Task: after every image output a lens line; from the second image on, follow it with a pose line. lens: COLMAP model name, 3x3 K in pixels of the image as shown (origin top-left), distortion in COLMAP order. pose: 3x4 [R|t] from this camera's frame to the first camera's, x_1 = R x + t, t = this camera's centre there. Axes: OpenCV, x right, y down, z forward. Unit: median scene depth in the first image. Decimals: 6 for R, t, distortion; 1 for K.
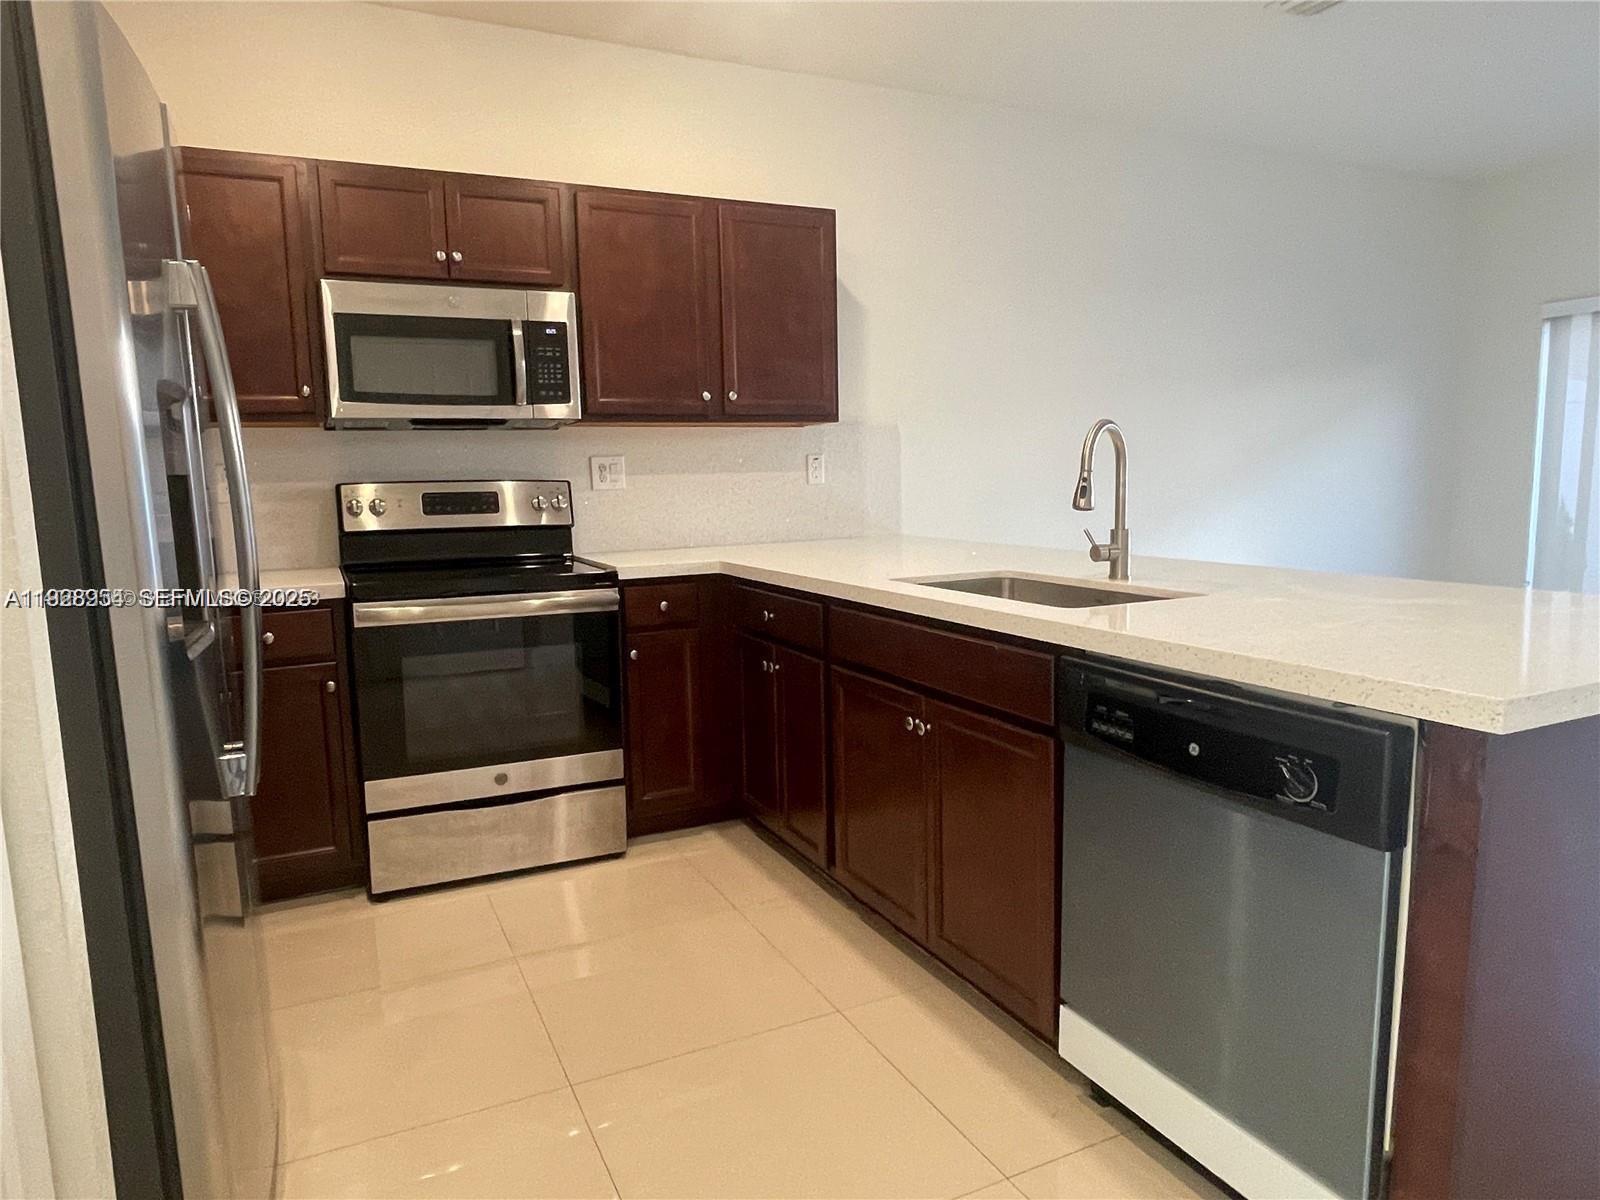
lens RADIAL K [[996.3, 0, 785.1], [0, 996.3, 608.9], [0, 0, 1]] dist [0.008762, -0.019027]
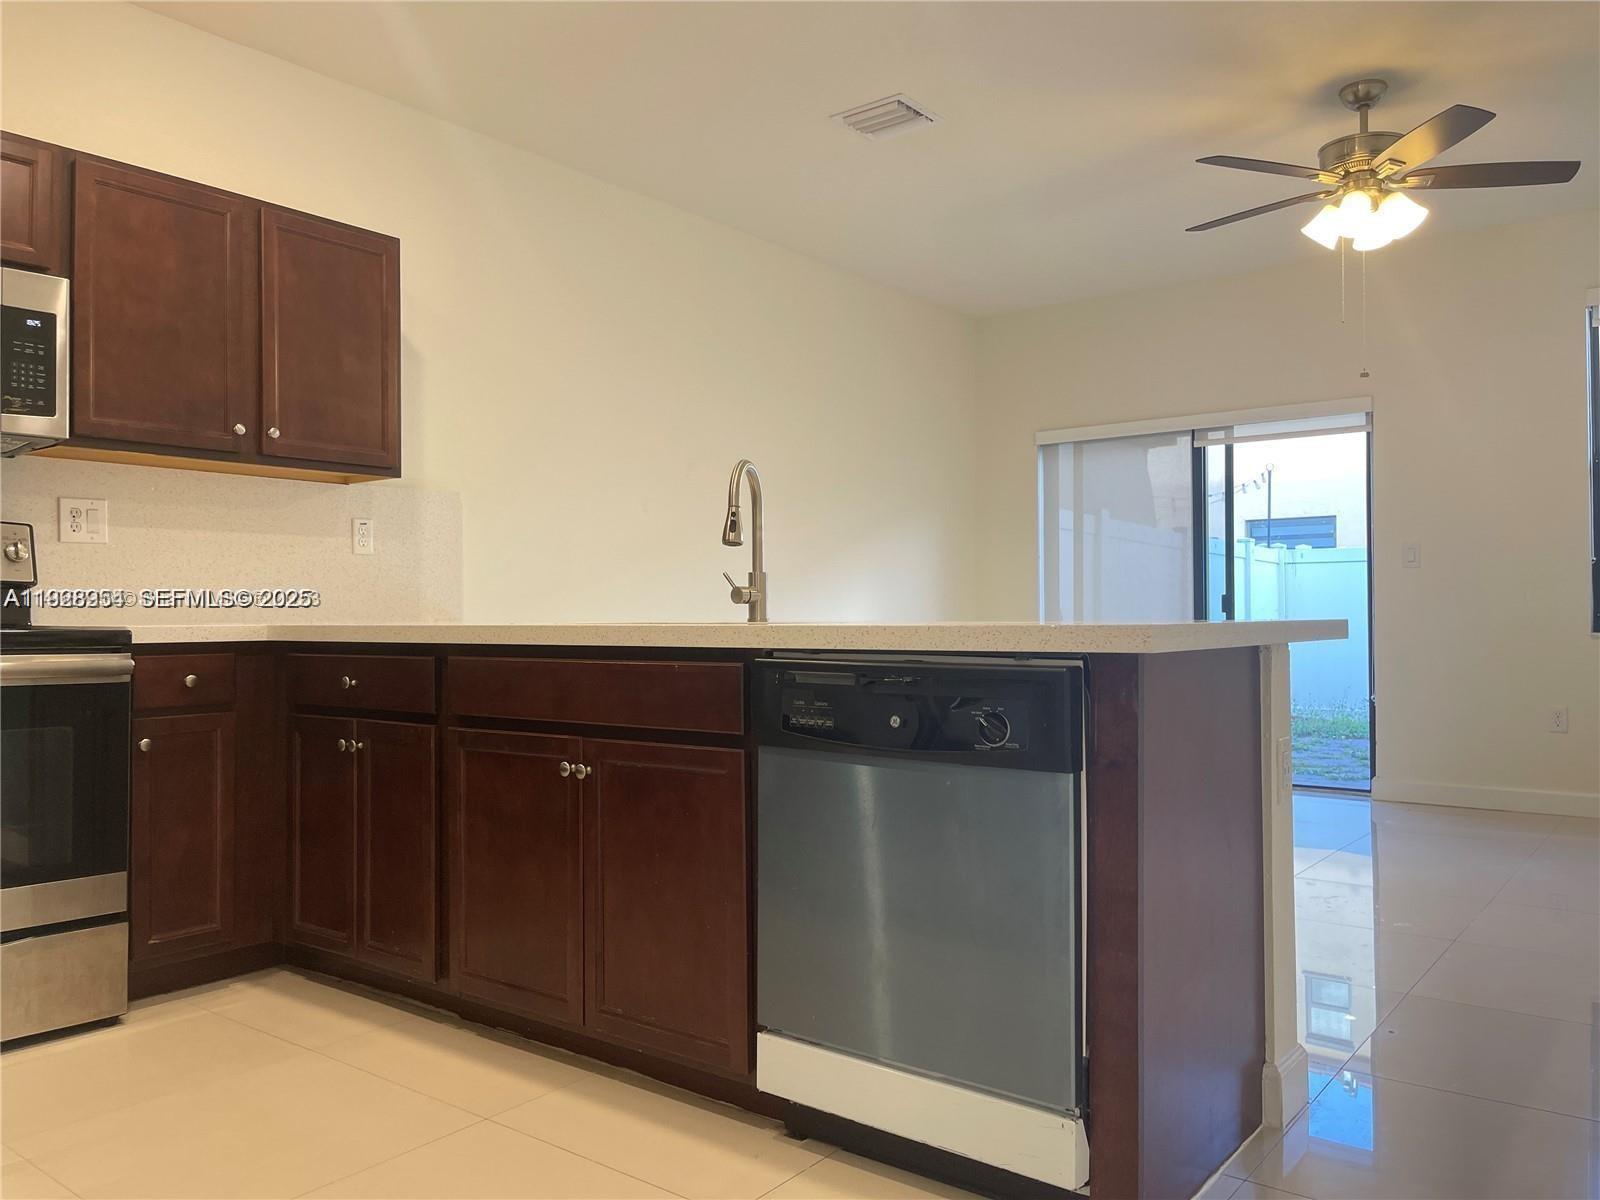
lens RADIAL K [[1216.4, 0, 792.8], [0, 1216.4, 603.6], [0, 0, 1]] dist [0.055734, -0.073099]
pose [[0.893495, 0.023335, 0.448466, -0.162537], [0.044063, 0.989275, -0.139264, 0.112039], [-0.446906, 0.144192, 0.882884, -0.073469]]
